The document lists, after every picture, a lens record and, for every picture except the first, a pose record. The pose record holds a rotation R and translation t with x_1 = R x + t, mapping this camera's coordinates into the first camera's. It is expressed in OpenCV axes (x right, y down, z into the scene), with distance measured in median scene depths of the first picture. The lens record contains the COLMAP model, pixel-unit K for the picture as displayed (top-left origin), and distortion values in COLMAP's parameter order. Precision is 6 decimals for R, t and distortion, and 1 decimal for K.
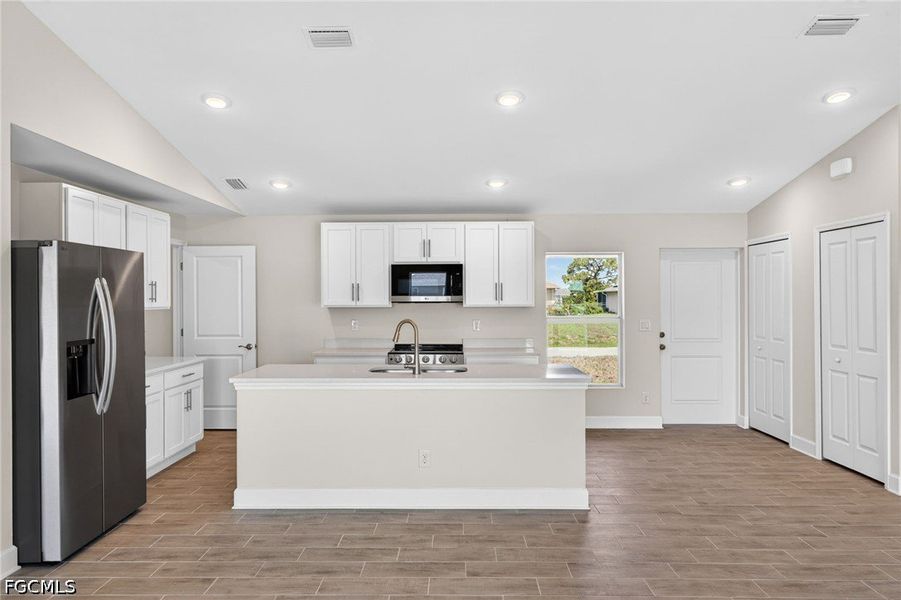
lens RADIAL K [[596.6, 0, 450.5], [0, 596.6, 300.0], [0, 0, 1]] dist [0.009890, 0.001865]
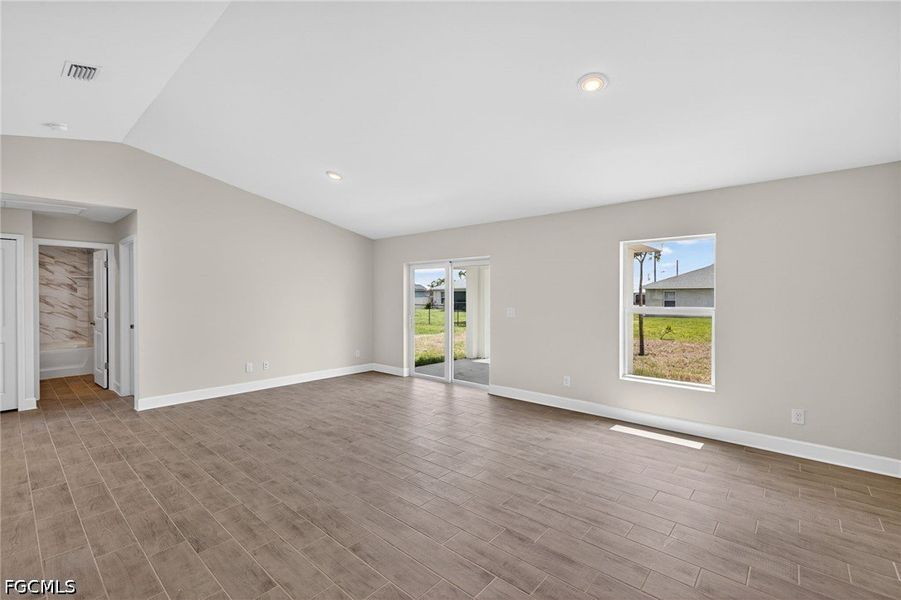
lens RADIAL K [[392.9, 0, 456.0], [0, 392.9, 298.2], [0, 0, 1]] dist [0.002283, 0.000071]
pose [[-0.773275, -0.003786, 0.634059, -0.318009], [0.000433, 0.999979, 0.006499, 0.009799], [-0.634070, 0.005300, -0.773257, 0.722660]]
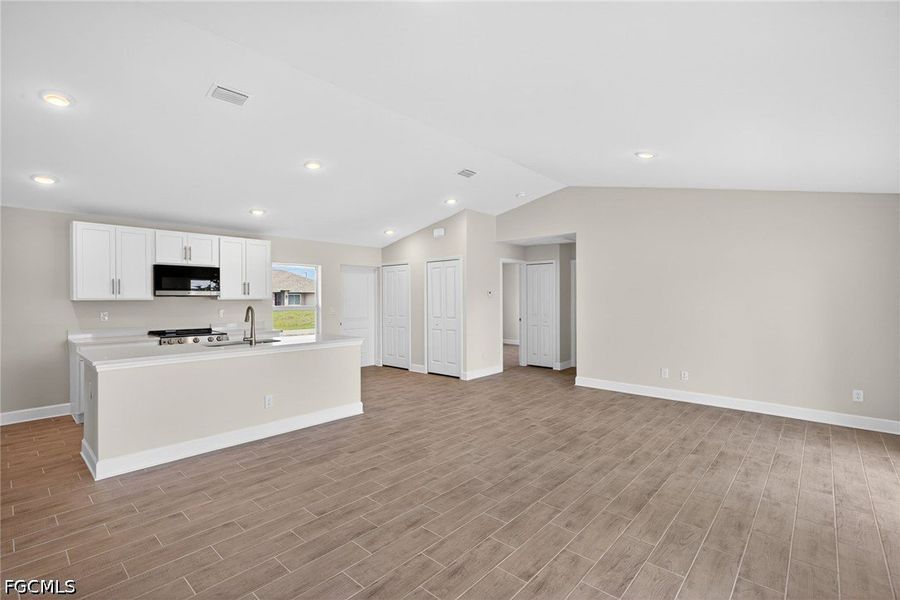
lens RADIAL K [[419.7, 0, 450.0], [0, 419.7, 300.0], [0, 0, 1]] dist [0.002171, 0.000489]
pose [[0.653927, -0.001978, 0.756555, -0.386573], [0.001297, 0.999998, 0.001494, 0.012758], [-0.756556, 0.000004, 0.653928, 0.002360]]
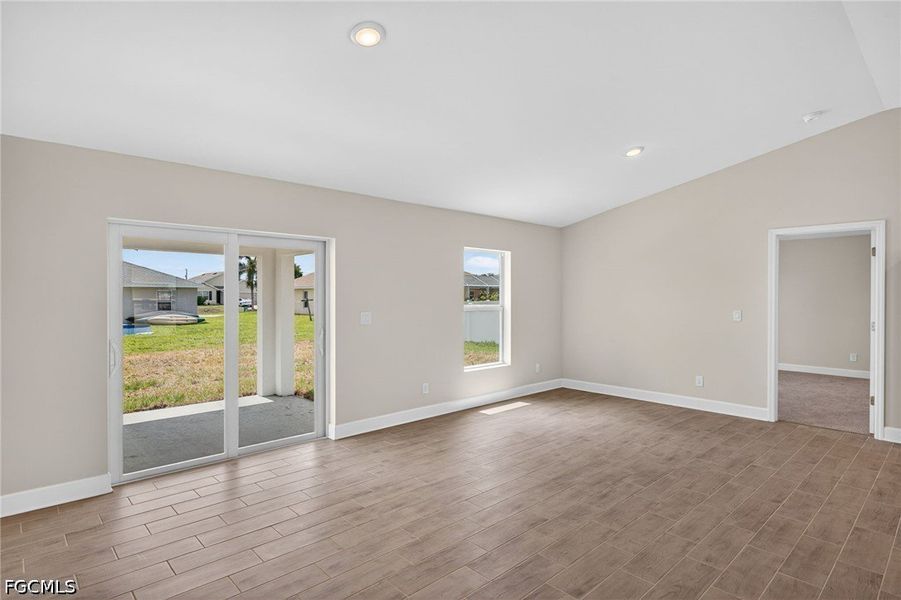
lens RADIAL K [[467.0, 0, 450.5], [0, 467.0, 300.0], [0, 0, 1]] dist [0.004138, -0.000030]
pose [[-0.722273, 0.009585, -0.691541, 0.682152], [0.002464, 0.999933, 0.011286, 0.007204], [0.691603, 0.006447, -0.722249, 0.621787]]
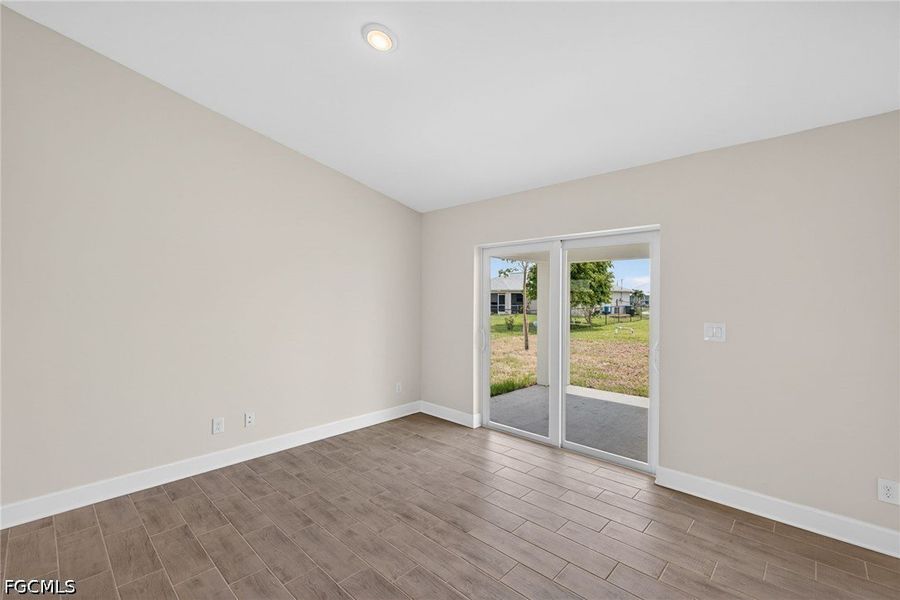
lens RADIAL K [[389.3, 0, 451.3], [0, 389.3, 297.3], [0, 0, 1]] dist [0.001887, 0.000351]
pose [[-0.741039, -0.002204, 0.671458, 0.107454], [-0.005408, 0.999982, -0.002686, 0.010457], [-0.671440, -0.005622, -0.741037, 0.470880]]
